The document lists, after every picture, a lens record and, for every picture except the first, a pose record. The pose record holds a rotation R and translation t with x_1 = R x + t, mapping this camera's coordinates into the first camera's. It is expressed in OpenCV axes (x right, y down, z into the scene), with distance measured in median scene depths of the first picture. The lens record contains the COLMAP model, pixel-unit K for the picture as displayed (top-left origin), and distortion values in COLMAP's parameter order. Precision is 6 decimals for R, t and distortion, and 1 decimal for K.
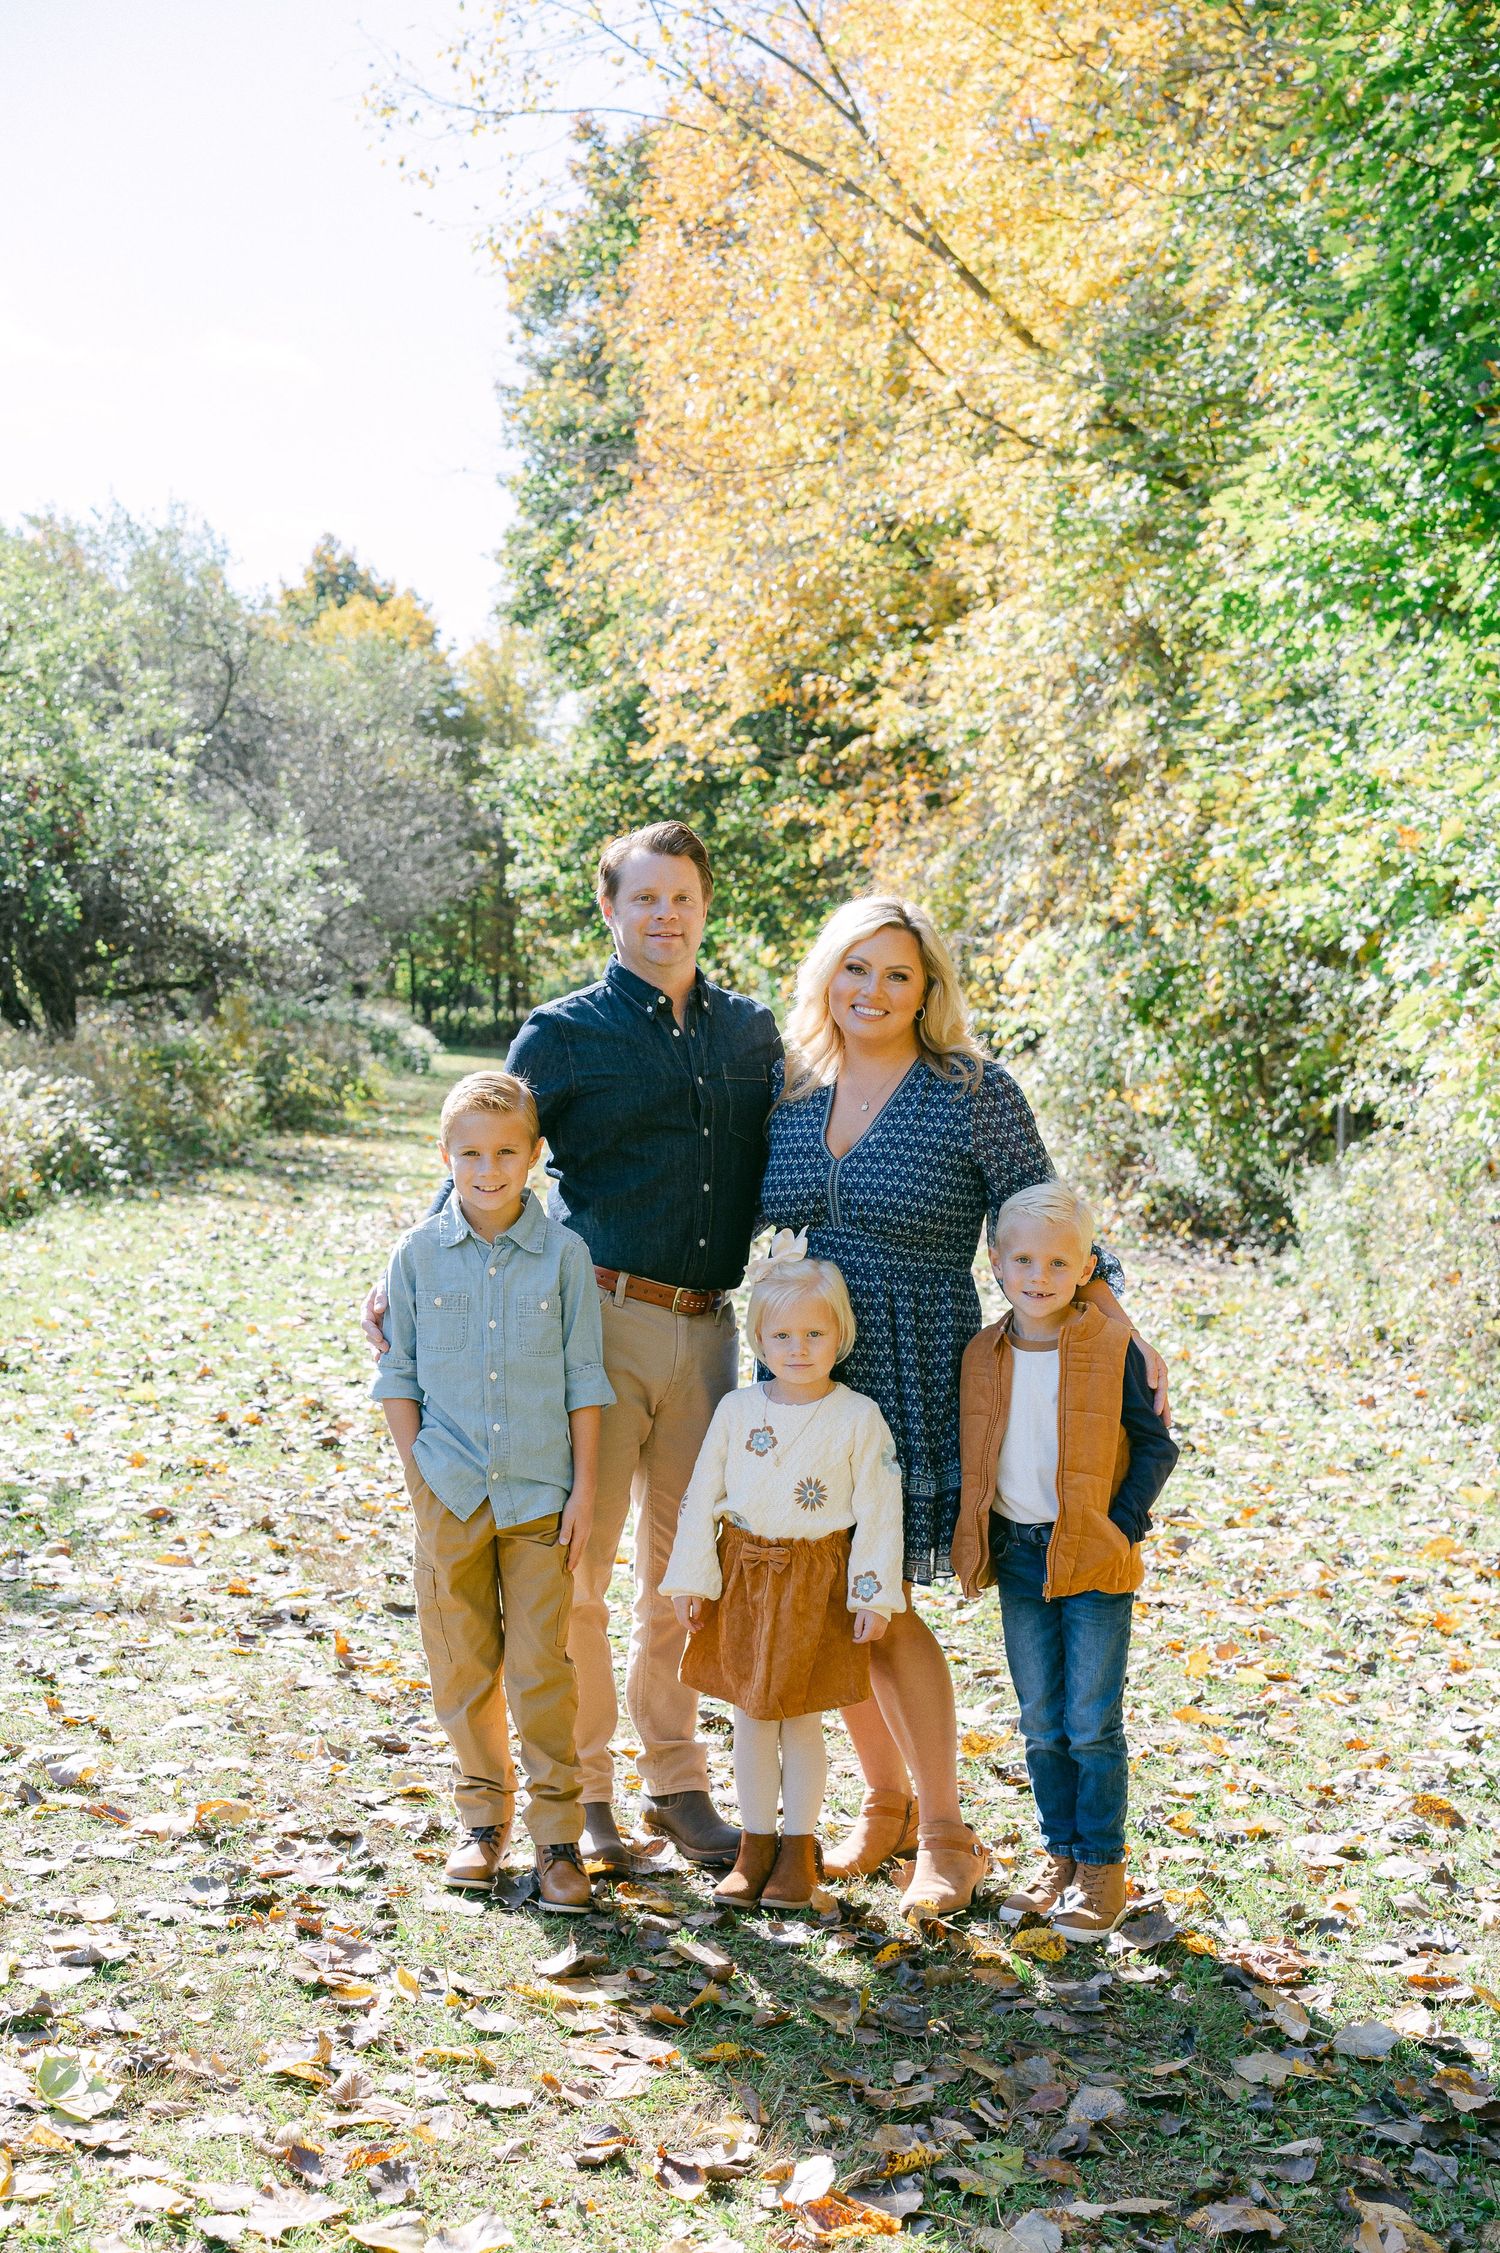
lens RADIAL K [[3092.2, 0, 757.1], [0, 3092.2, 1148.4], [0, 0, 1]] dist [0.012308, 0.029733]
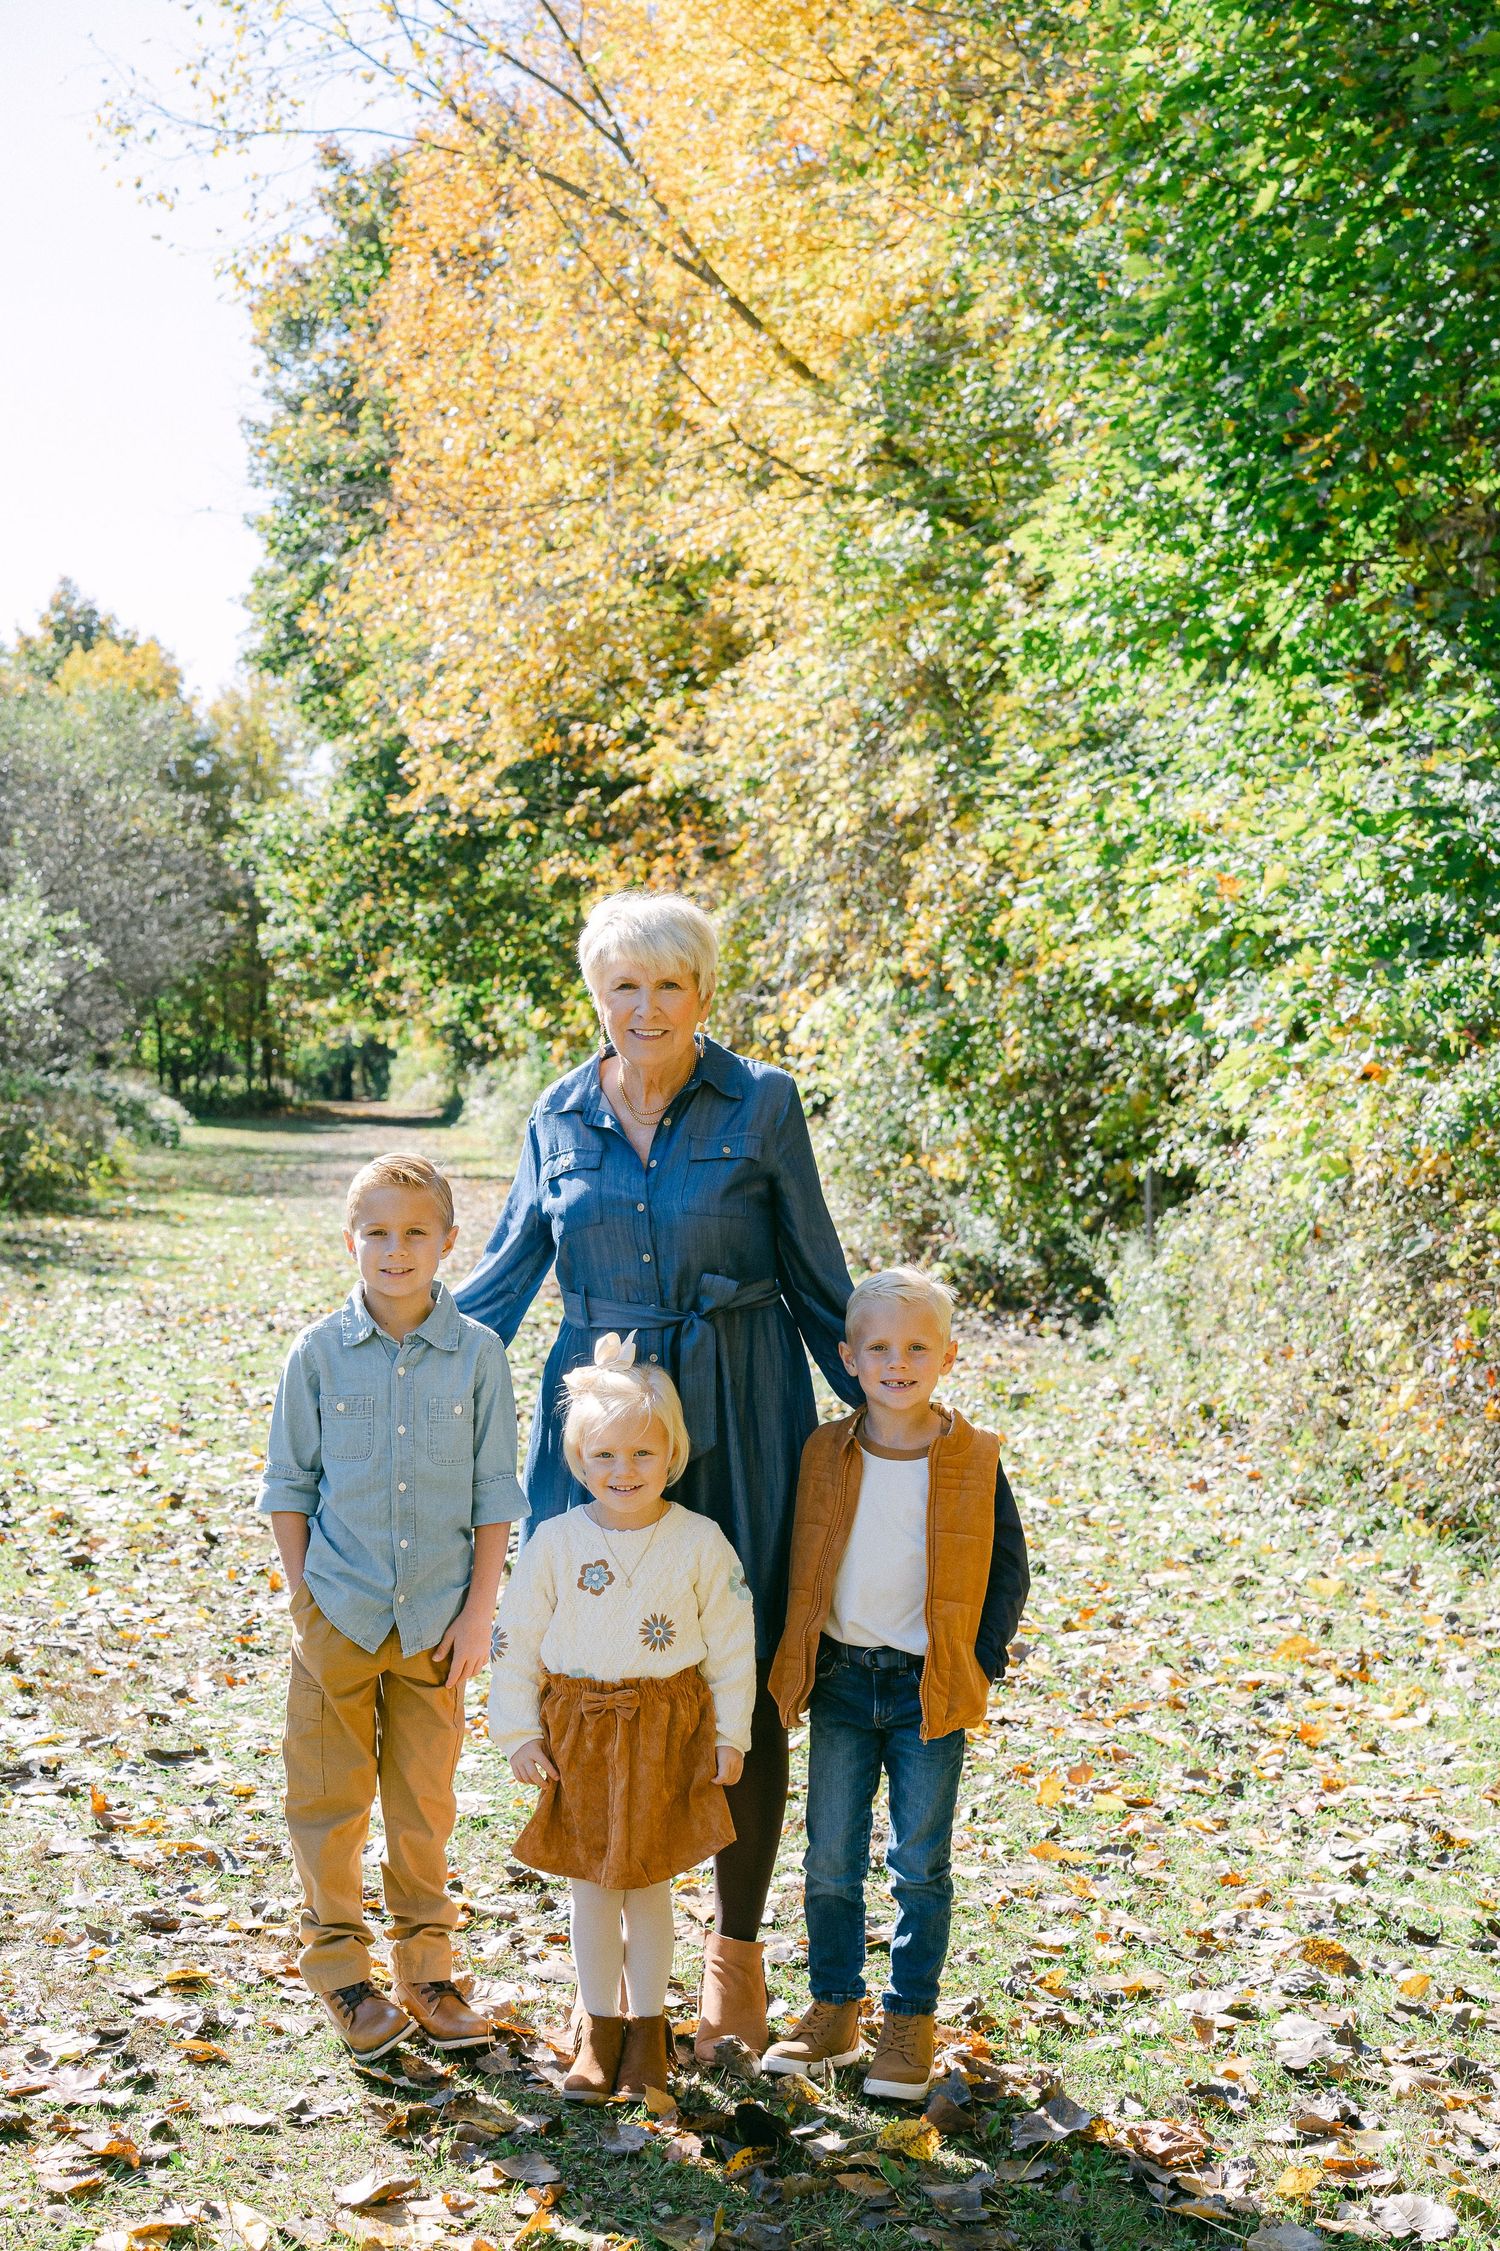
lens RADIAL K [[3223.3, 0, 750.0], [0, 3223.3, 1125.5], [0, 0, 1]] dist [0.014144, 0.096194]
pose [[0.997428, -0.014791, 0.070136, -0.002844], [0.016776, 0.999473, -0.027801, -0.001227], [-0.069688, 0.028906, 0.997150, 0.016183]]
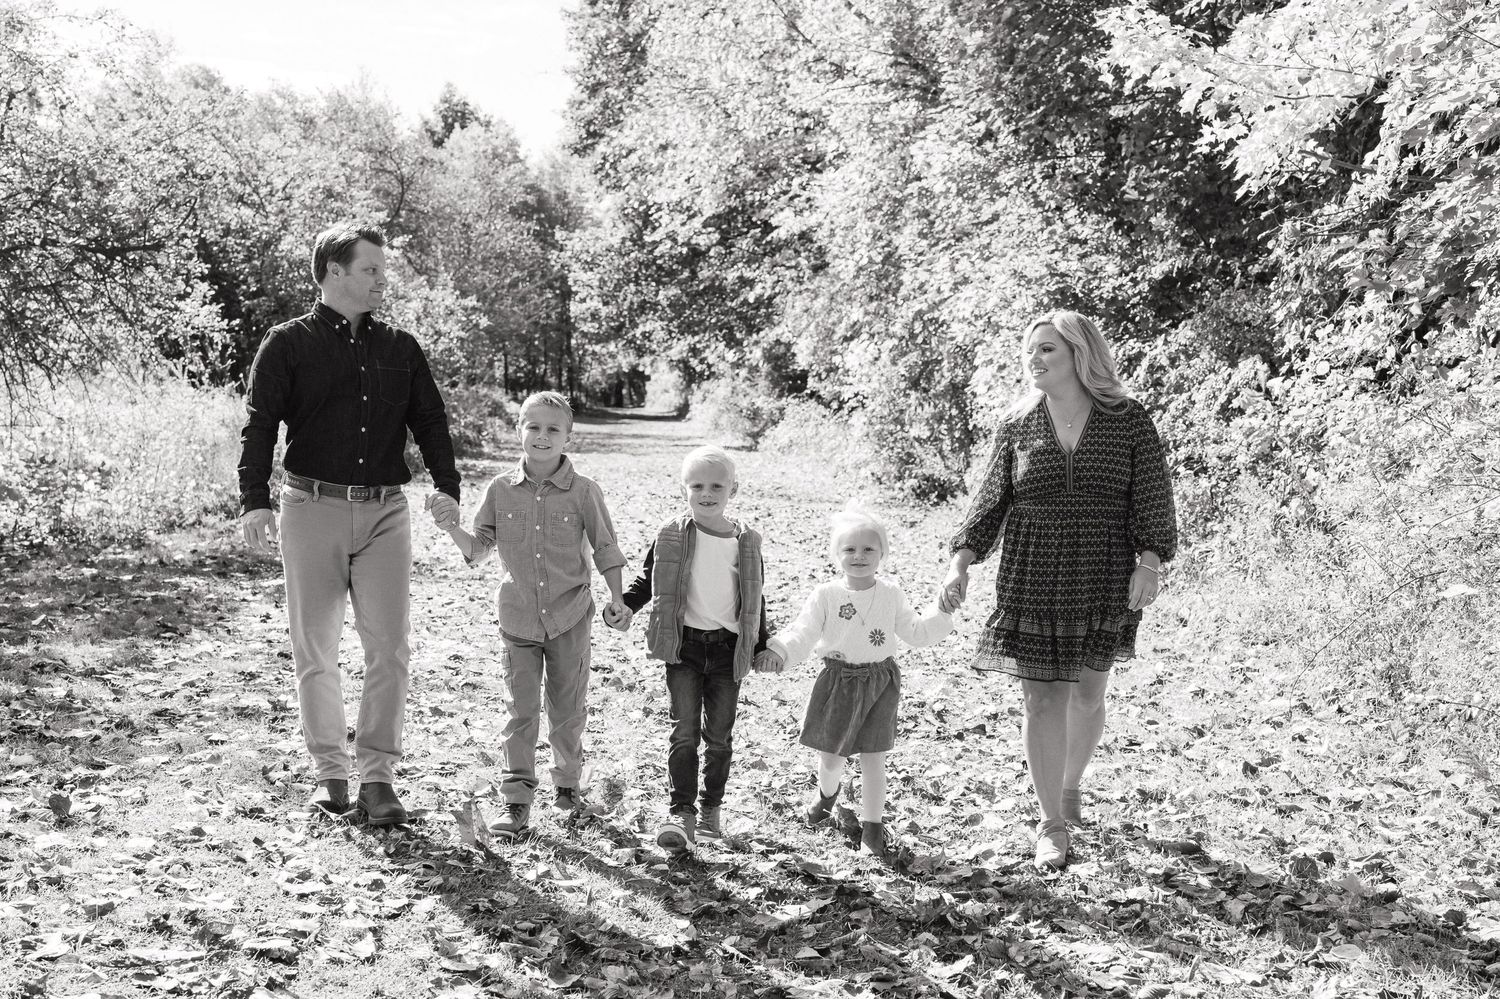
lens RADIAL K [[2147.9, 0, 724.4], [0, 2147.9, 515.3], [0, 0, 1]] dist [0.014144, 0.096194]
pose [[0.999961, -0.007143, -0.005151, 0.013824], [0.007205, 0.999900, 0.012147, 0.019825], [0.005064, -0.012183, 0.999913, -0.326722]]
